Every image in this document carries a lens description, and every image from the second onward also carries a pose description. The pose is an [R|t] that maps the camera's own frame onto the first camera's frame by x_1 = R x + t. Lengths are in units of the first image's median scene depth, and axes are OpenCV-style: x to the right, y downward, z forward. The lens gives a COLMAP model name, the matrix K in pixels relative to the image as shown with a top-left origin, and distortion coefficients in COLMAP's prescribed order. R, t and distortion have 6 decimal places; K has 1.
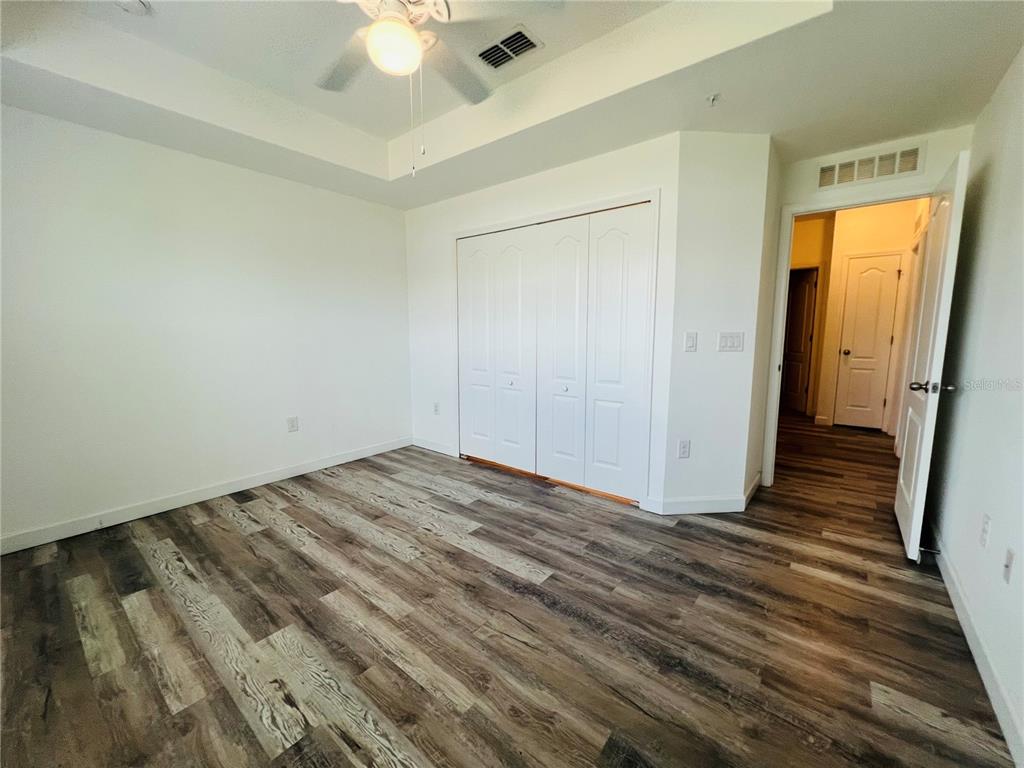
lens RADIAL K [[411.5, 0, 511.7], [0, 411.5, 380.5], [0, 0, 1]] dist [0.002160, 0.000118]
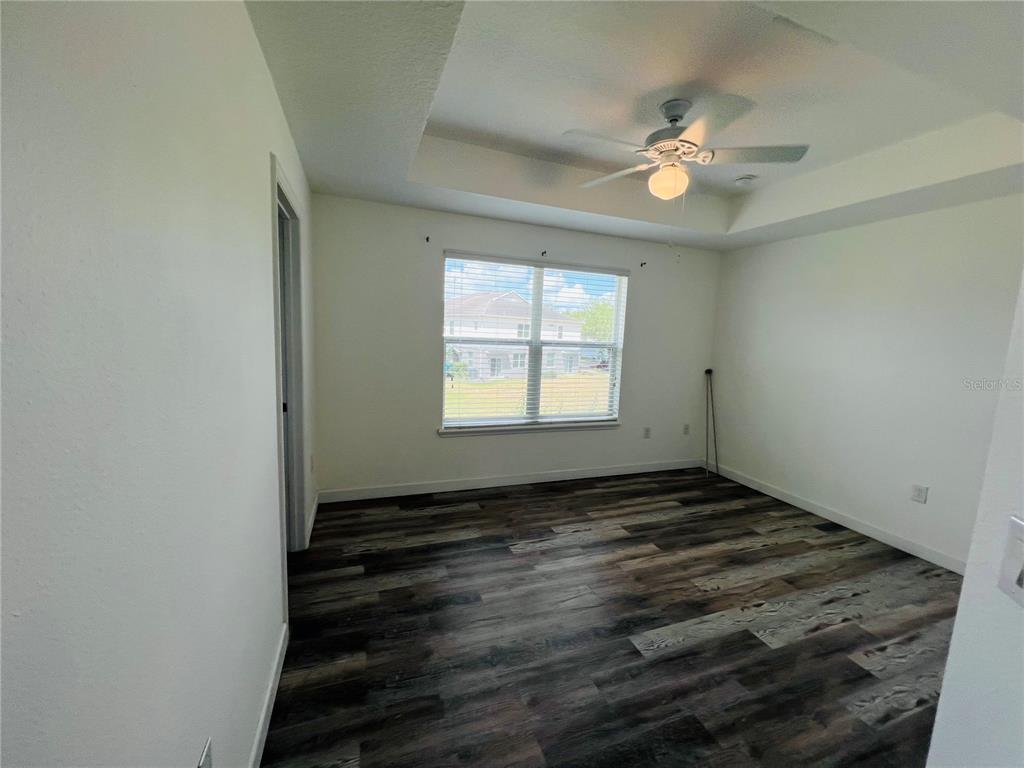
lens RADIAL K [[411.0, 0, 514.8], [0, 411.0, 386.1], [0, 0, 1]] dist [-0.000507, 0.000037]
pose [[-0.505049, 0.093251, -0.858039, 0.944468], [-0.148735, 0.969870, 0.192952, -0.234081], [0.850179, 0.225071, -0.475962, 1.034769]]
